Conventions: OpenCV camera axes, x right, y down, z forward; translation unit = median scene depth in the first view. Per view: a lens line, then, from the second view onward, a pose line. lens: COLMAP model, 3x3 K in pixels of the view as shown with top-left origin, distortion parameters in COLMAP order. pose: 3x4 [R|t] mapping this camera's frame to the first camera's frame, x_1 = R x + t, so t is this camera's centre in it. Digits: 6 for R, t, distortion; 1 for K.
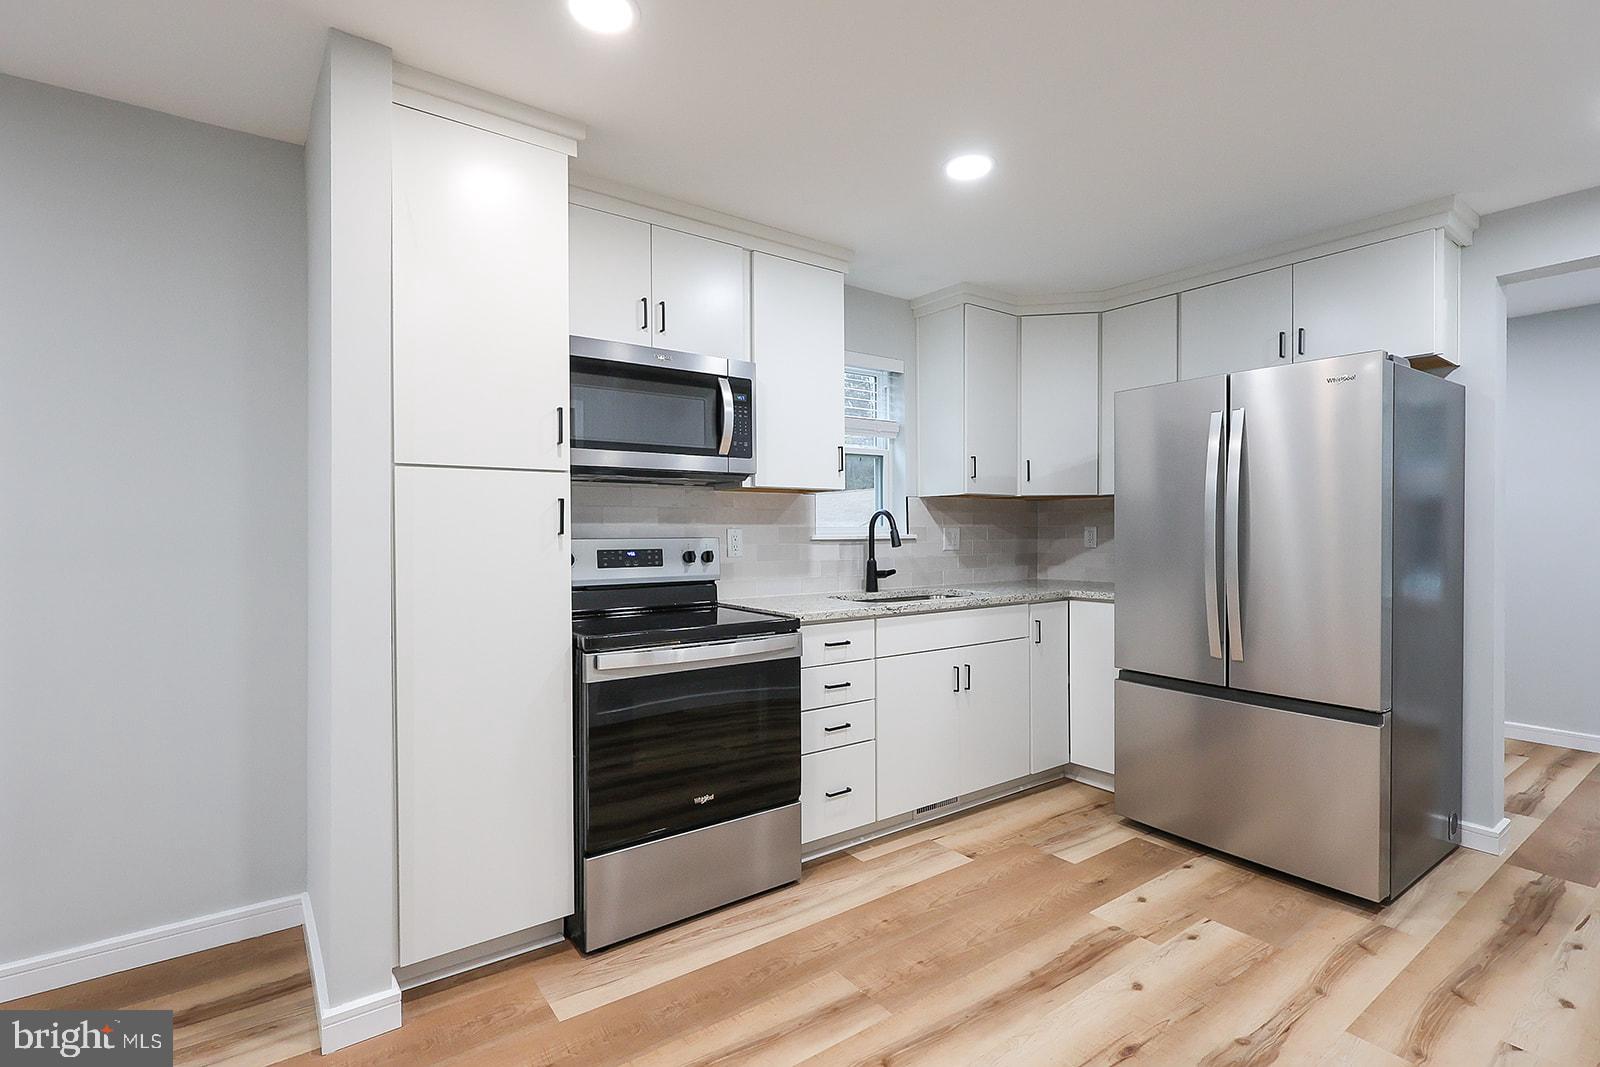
lens RADIAL K [[751.2, 0, 802.1], [0, 751.2, 535.5], [0, 0, 1]] dist [-0.000214, 0.000104]
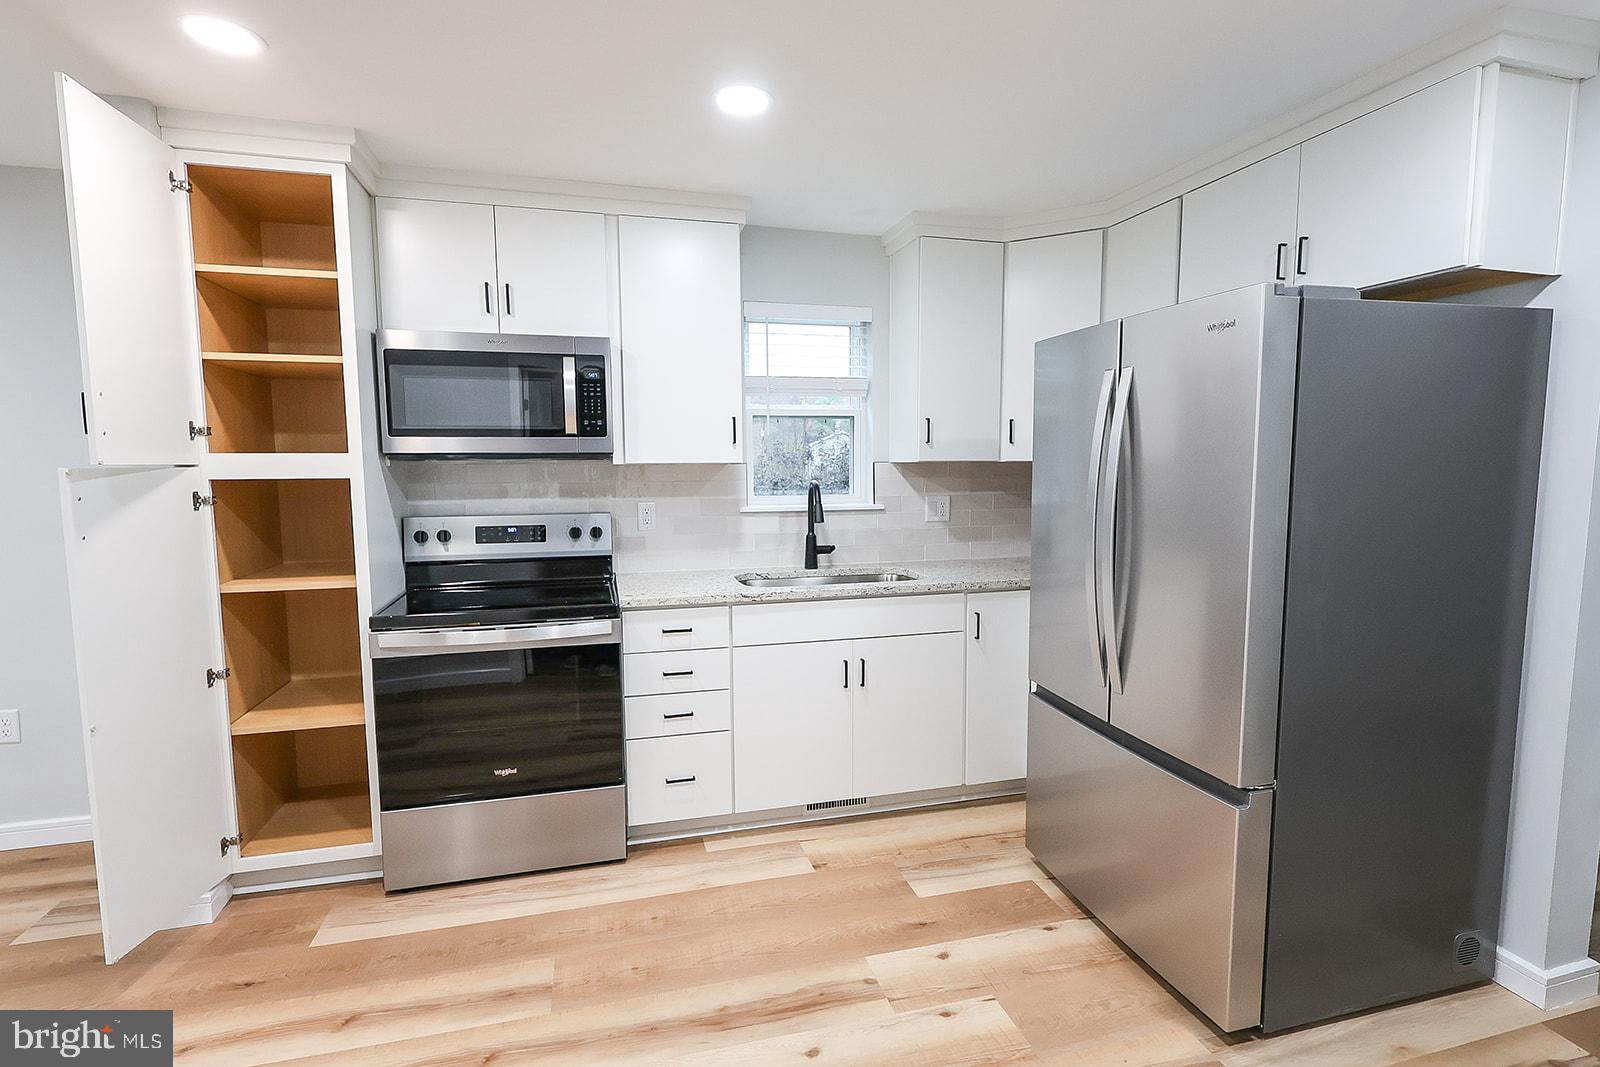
lens RADIAL K [[772.3, 0, 800.0], [0, 772.3, 533.5], [0, 0, 1]] dist [-0.002943, 0.000720]
pose [[0.933647, 0.033013, -0.356671, 0.500948], [-0.001187, 0.996023, 0.089083, -0.063004], [0.358194, -0.082749, 0.929973, 0.133849]]
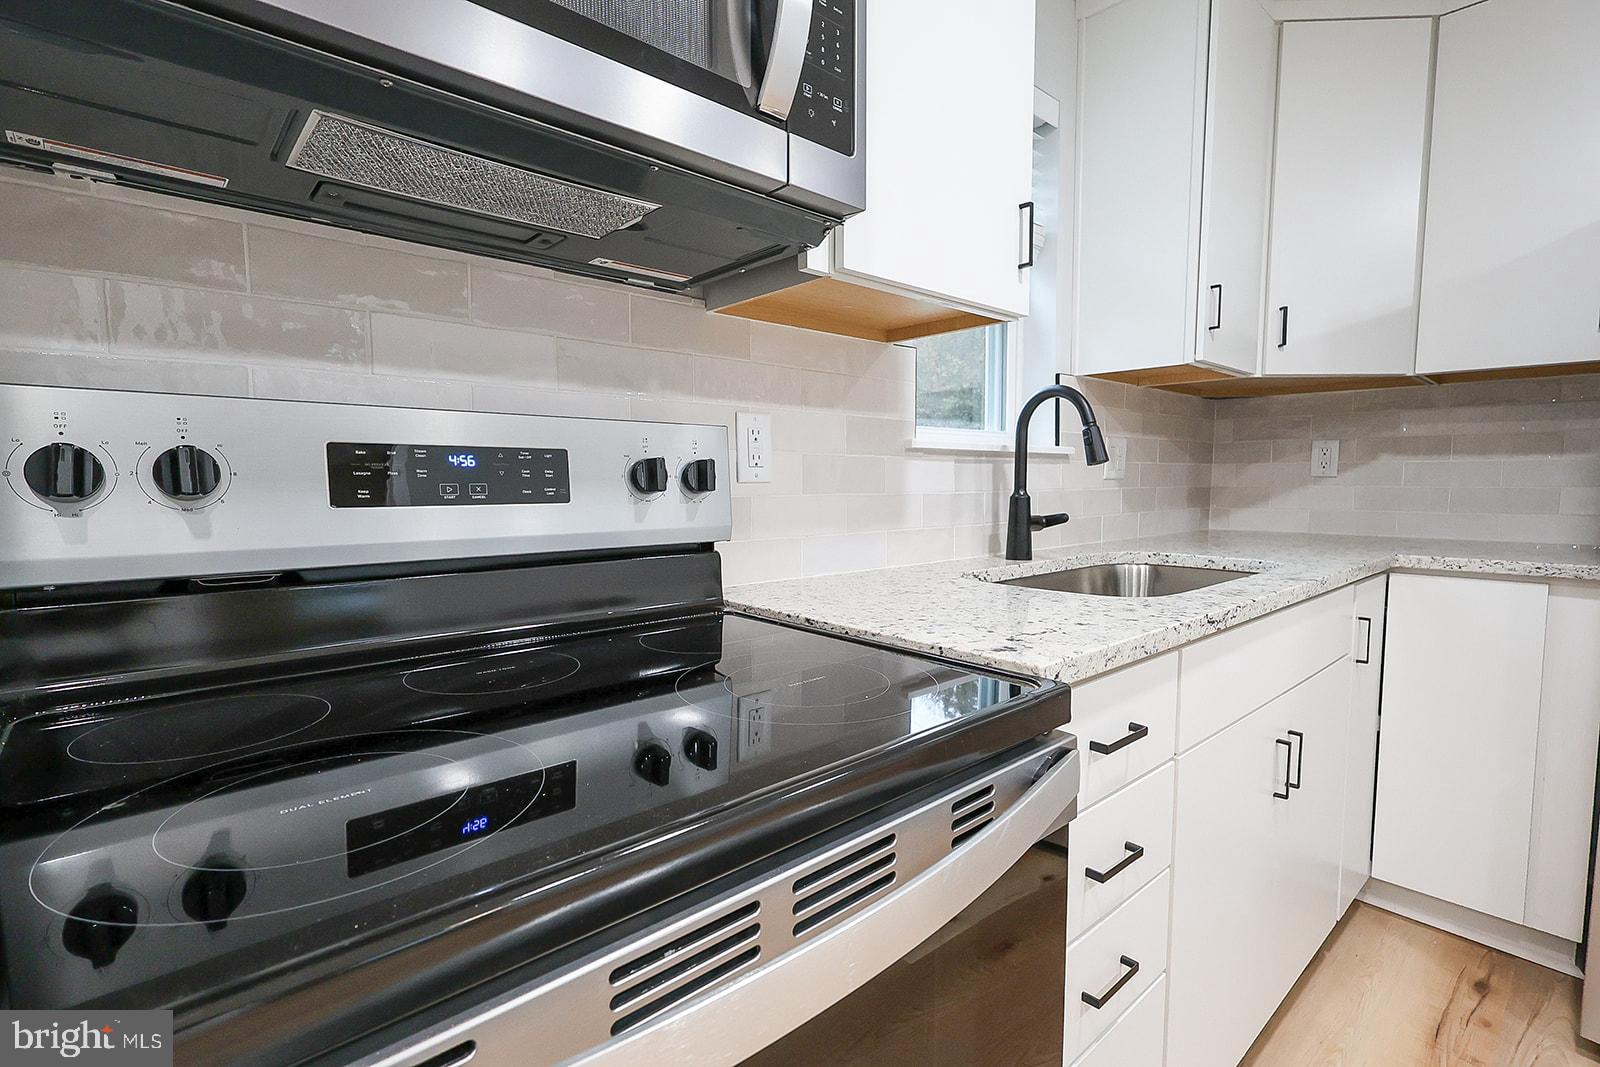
lens RADIAL K [[751.2, 0, 802.1], [0, 751.2, 535.5], [0, 0, 1]] dist [-0.000214, 0.000104]
pose [[0.994967, -0.003926, 0.100130, -0.113150], [-0.003126, 0.997530, 0.070173, 0.030982], [-0.100158, -0.070132, 0.992497, 0.639950]]
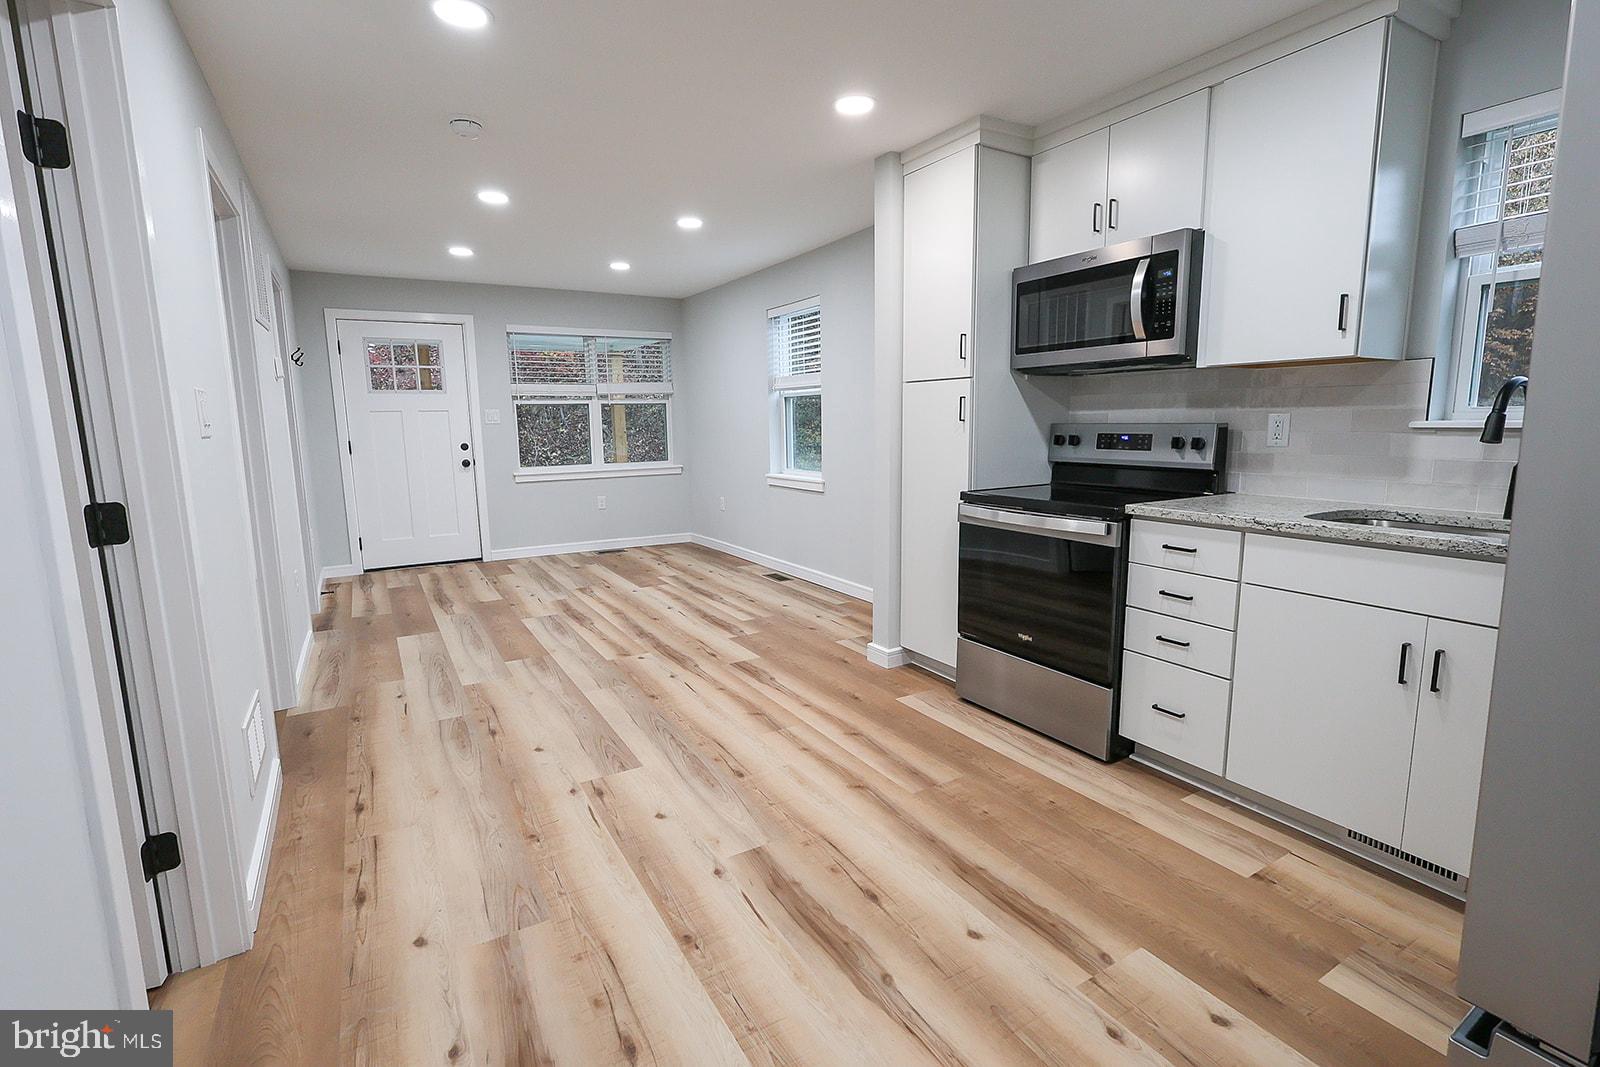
lens RADIAL K [[741.4, 0, 800.0], [0, 741.4, 533.5], [0, 0, 1]] dist [-0.002393, -0.000679]
pose [[-0.097768, 0.157671, -0.982640, 0.859745], [0.007819, 0.987461, 0.157667, -0.011287], [0.995178, 0.007731, -0.097775, 0.595360]]
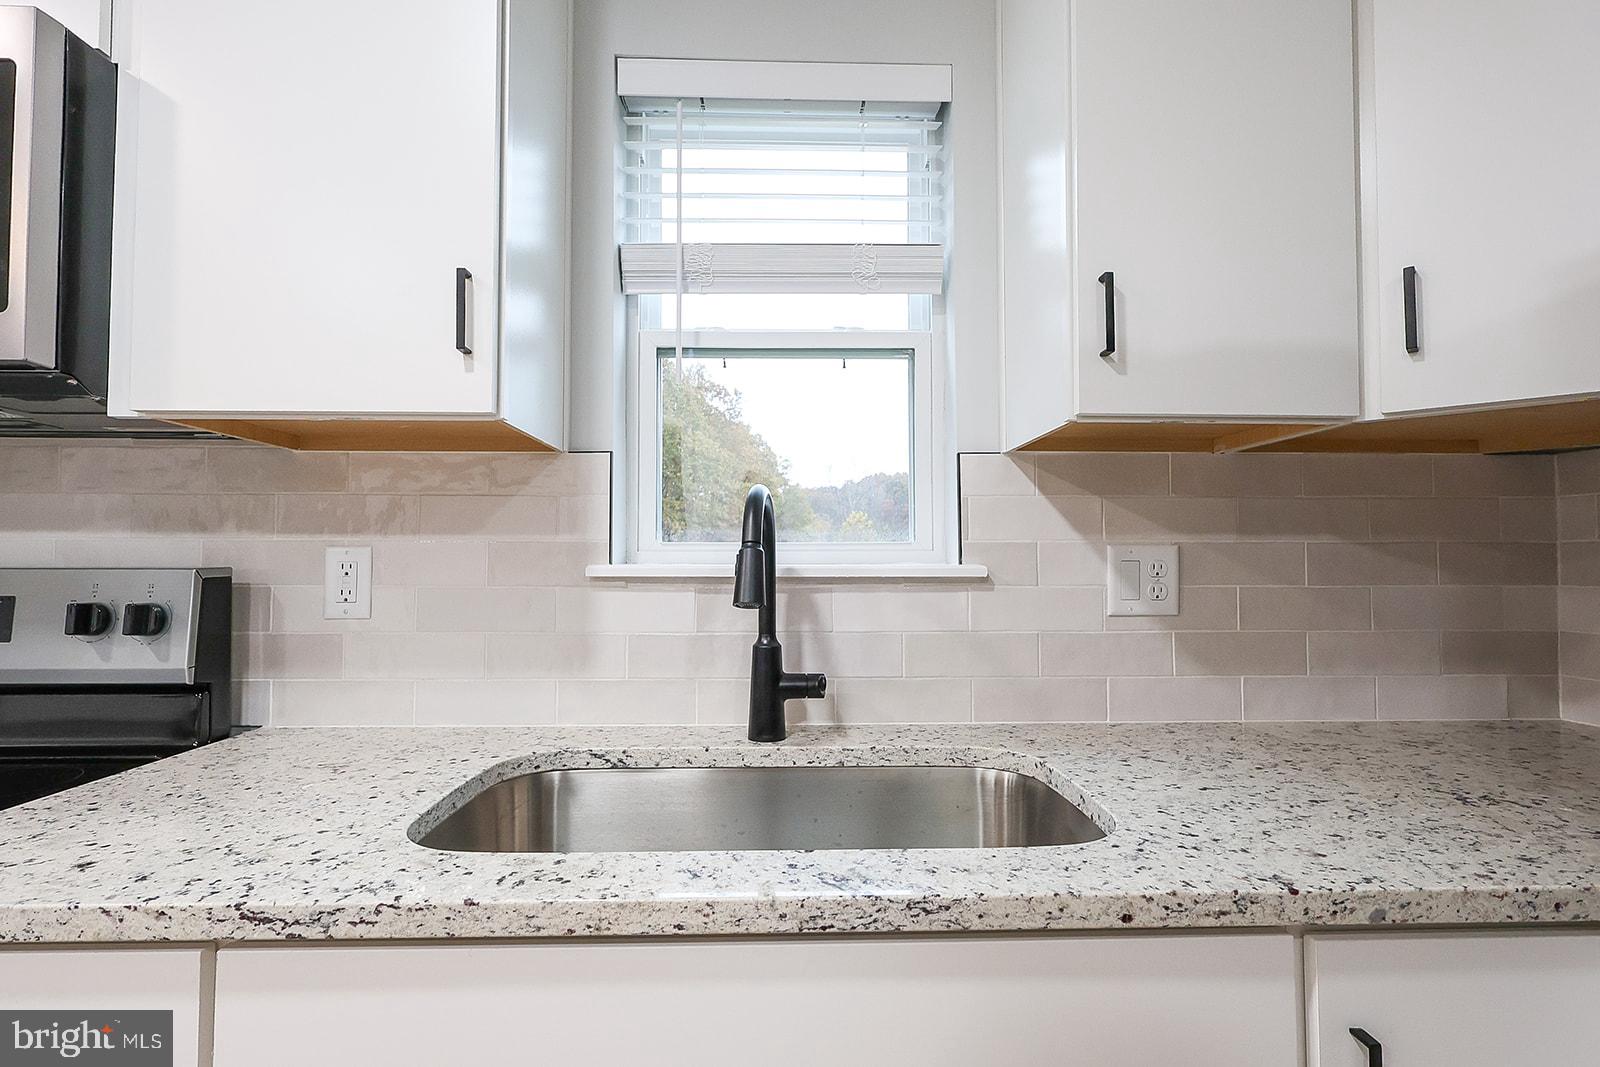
lens RADIAL K [[751.2, 0, 802.1], [0, 751.2, 535.5], [0, 0, 1]] dist [-0.000214, 0.000104]
pose [[0.826149, -0.014084, -0.563276, 0.349816], [-0.007992, 0.999294, -0.036707, -0.002141], [0.563395, 0.034828, 0.825453, 0.878022]]
